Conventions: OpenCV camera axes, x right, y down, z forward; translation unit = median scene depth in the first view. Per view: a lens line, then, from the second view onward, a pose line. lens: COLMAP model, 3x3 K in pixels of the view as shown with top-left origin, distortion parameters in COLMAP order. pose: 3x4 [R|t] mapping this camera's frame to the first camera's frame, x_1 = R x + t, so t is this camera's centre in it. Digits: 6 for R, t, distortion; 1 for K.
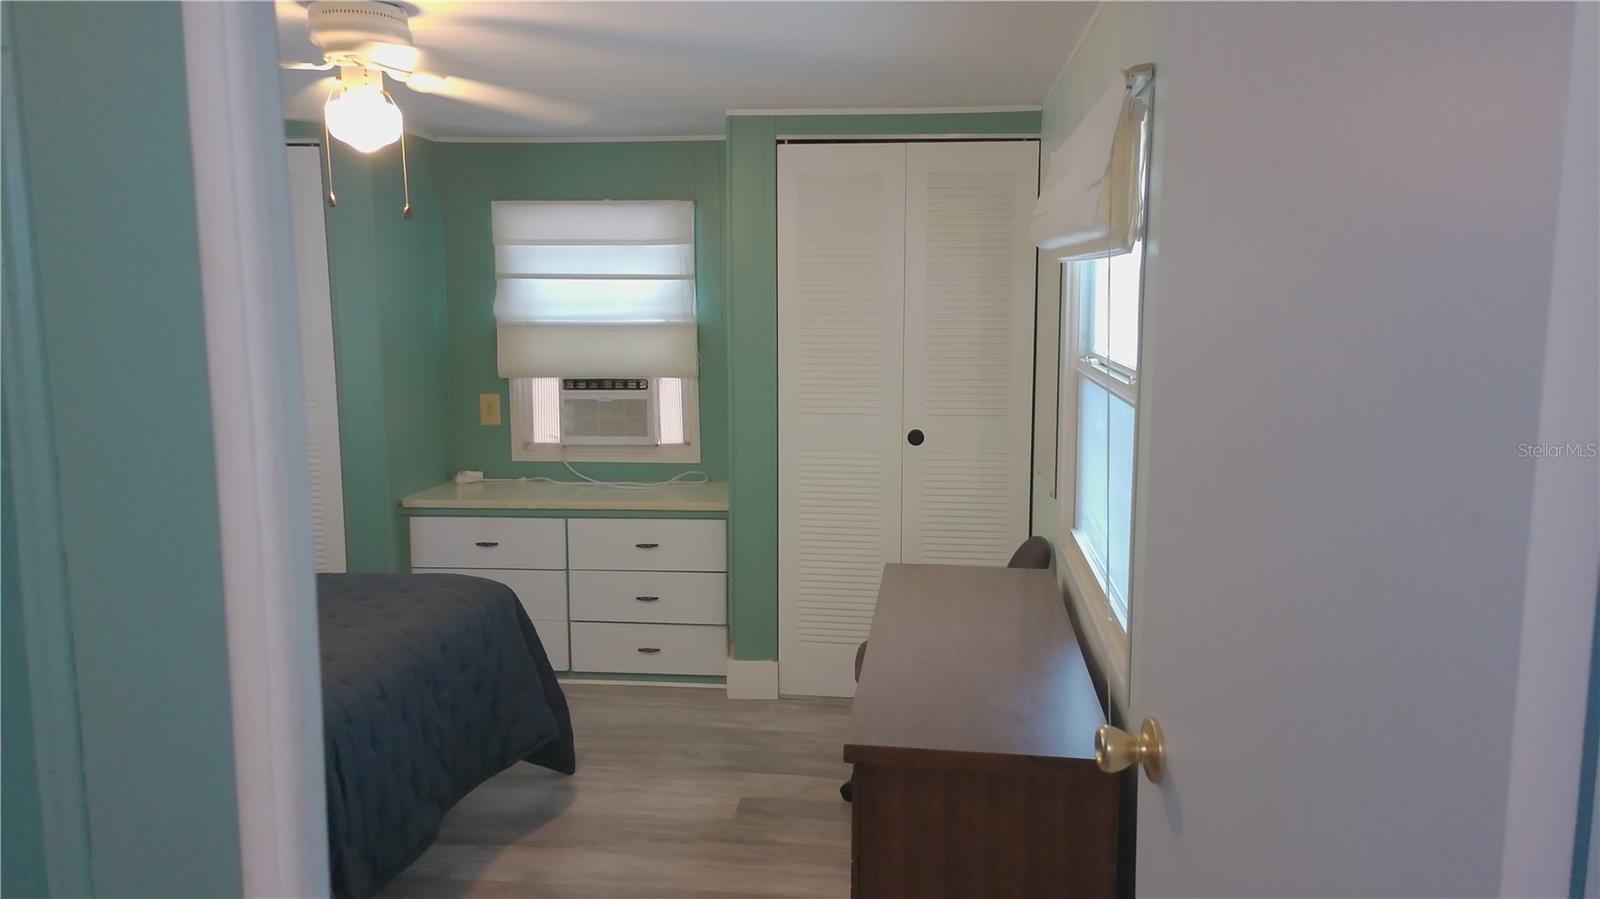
lens RADIAL K [[1212.8, 0, 806.7], [0, 1212.8, 451.3], [0, 0, 1]] dist [0.076340, 0.001246]
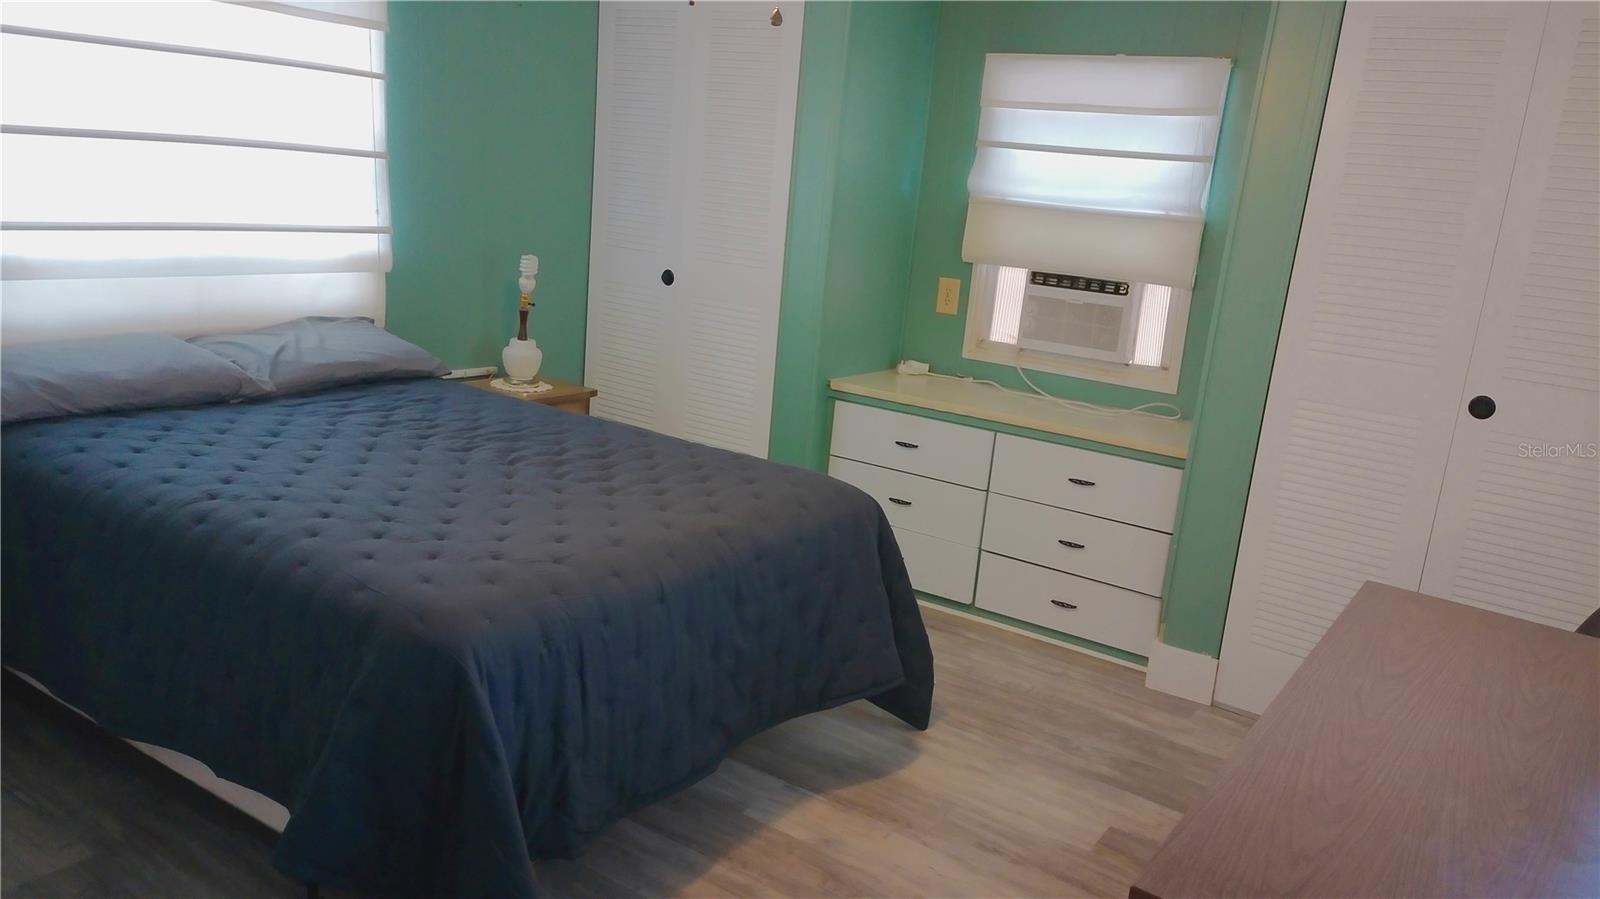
lens RADIAL K [[1212.8, 0, 792.6], [0, 1212.8, 453.2], [0, 0, 1]] dist [0.076340, 0.001246]
pose [[0.885753, 0.186738, -0.424935, 0.042056], [-0.153040, 0.981801, 0.112450, -0.004725], [0.438200, -0.034571, 0.898212, 0.165576]]
